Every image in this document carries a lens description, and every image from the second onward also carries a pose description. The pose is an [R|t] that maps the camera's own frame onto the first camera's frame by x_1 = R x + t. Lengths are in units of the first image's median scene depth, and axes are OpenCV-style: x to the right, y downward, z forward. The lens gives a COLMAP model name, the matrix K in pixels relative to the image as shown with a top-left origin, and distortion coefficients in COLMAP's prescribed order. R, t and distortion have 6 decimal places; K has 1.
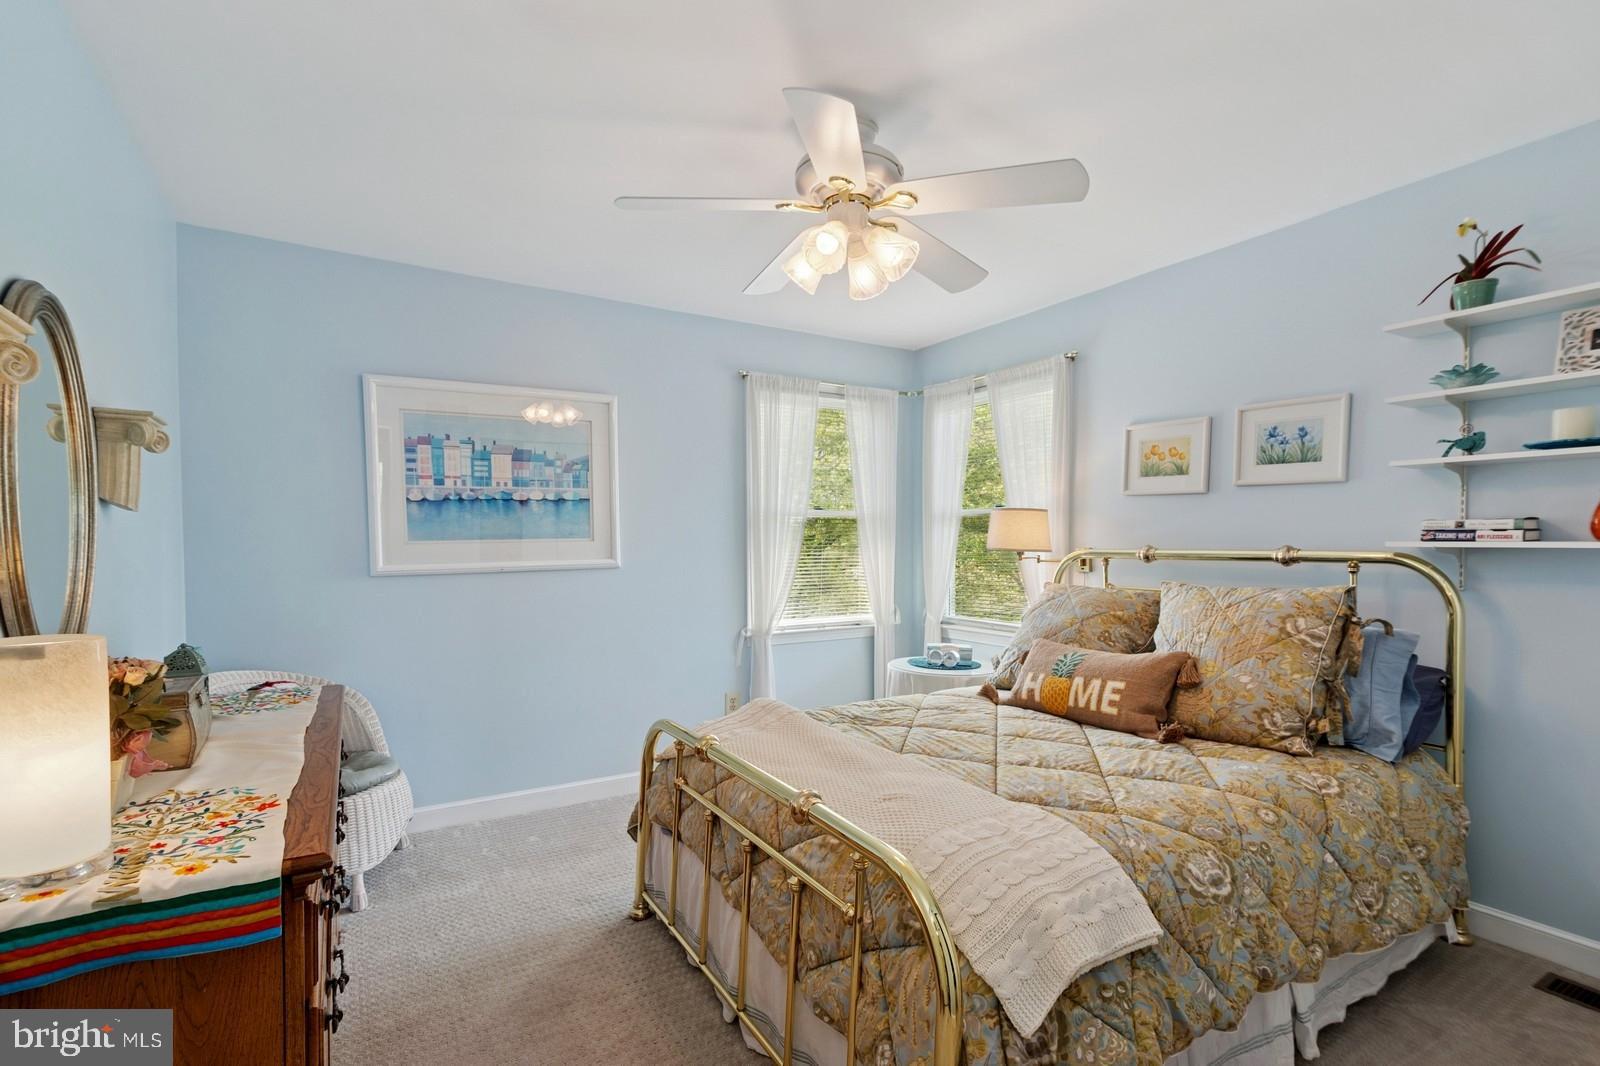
lens RADIAL K [[763.4, 0, 800.0], [0, 763.4, 533.0], [0, 0, 1]] dist [0.000054, -0.000007]
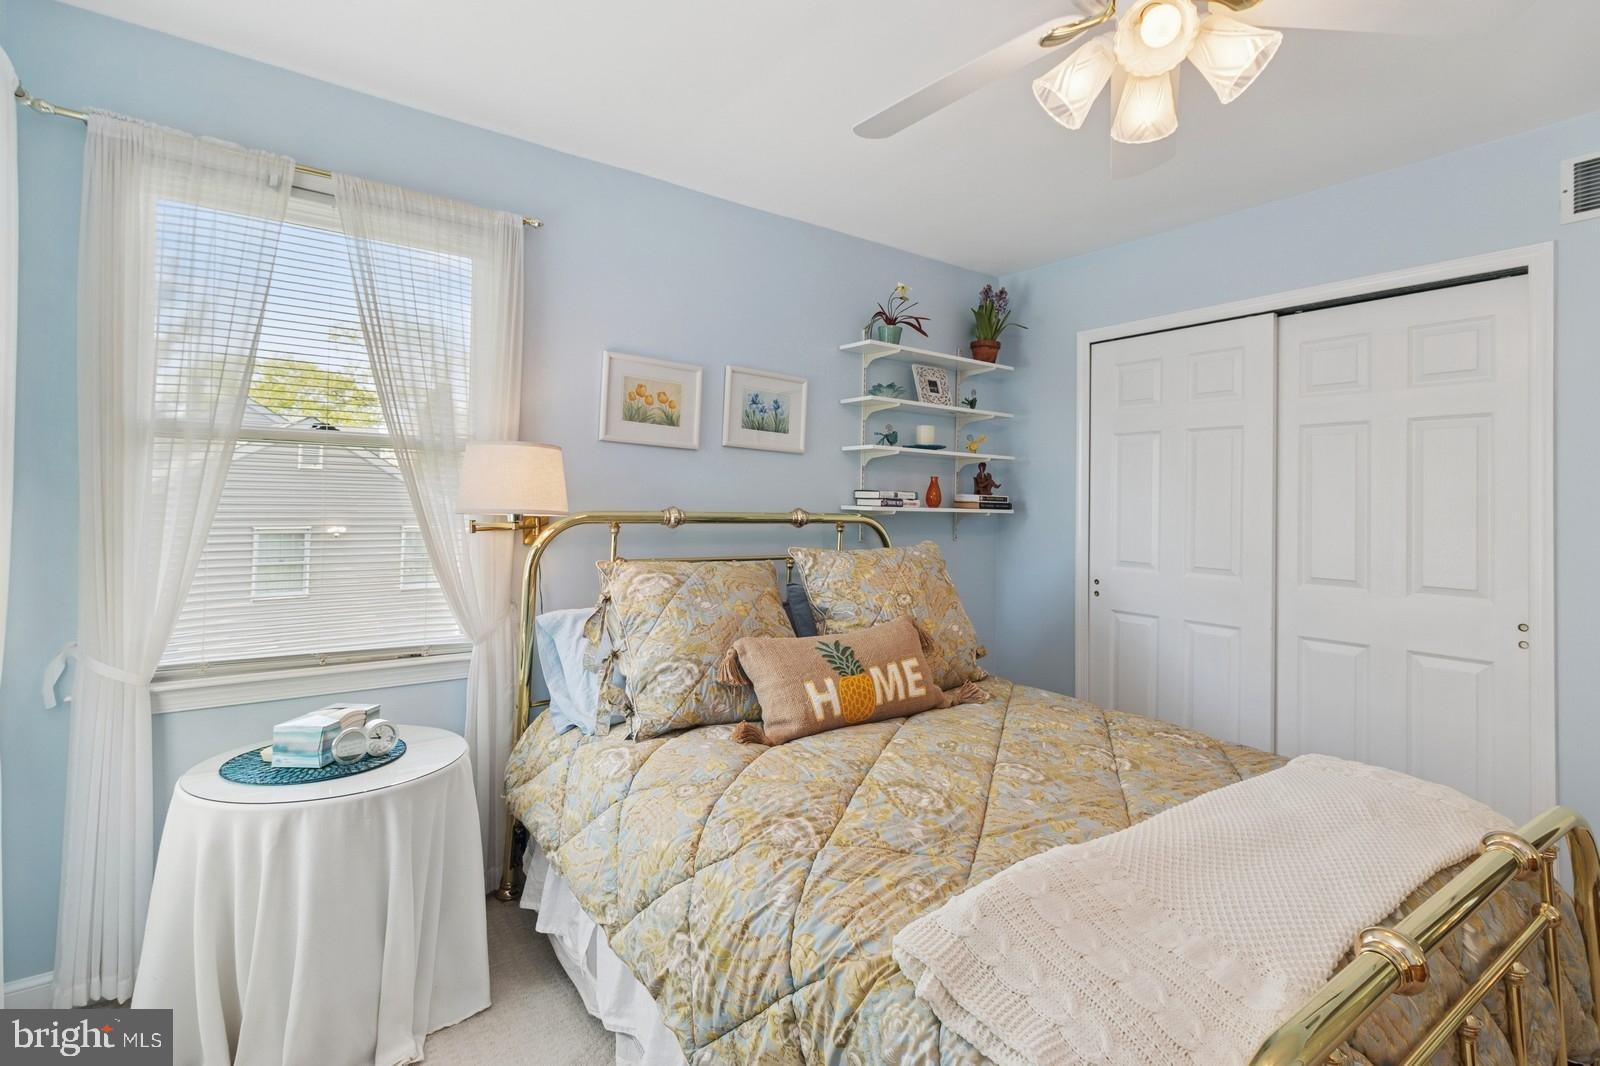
lens RADIAL K [[741.1, 0, 800.5], [0, 741.1, 485.1], [0, 0, 1]] dist [0.000470, 0.000044]
pose [[-0.068647, 0.032940, 0.997097, -0.399963], [-0.028959, 0.998968, -0.034995, 0.019159], [-0.997221, -0.031277, -0.067622, 1.035340]]
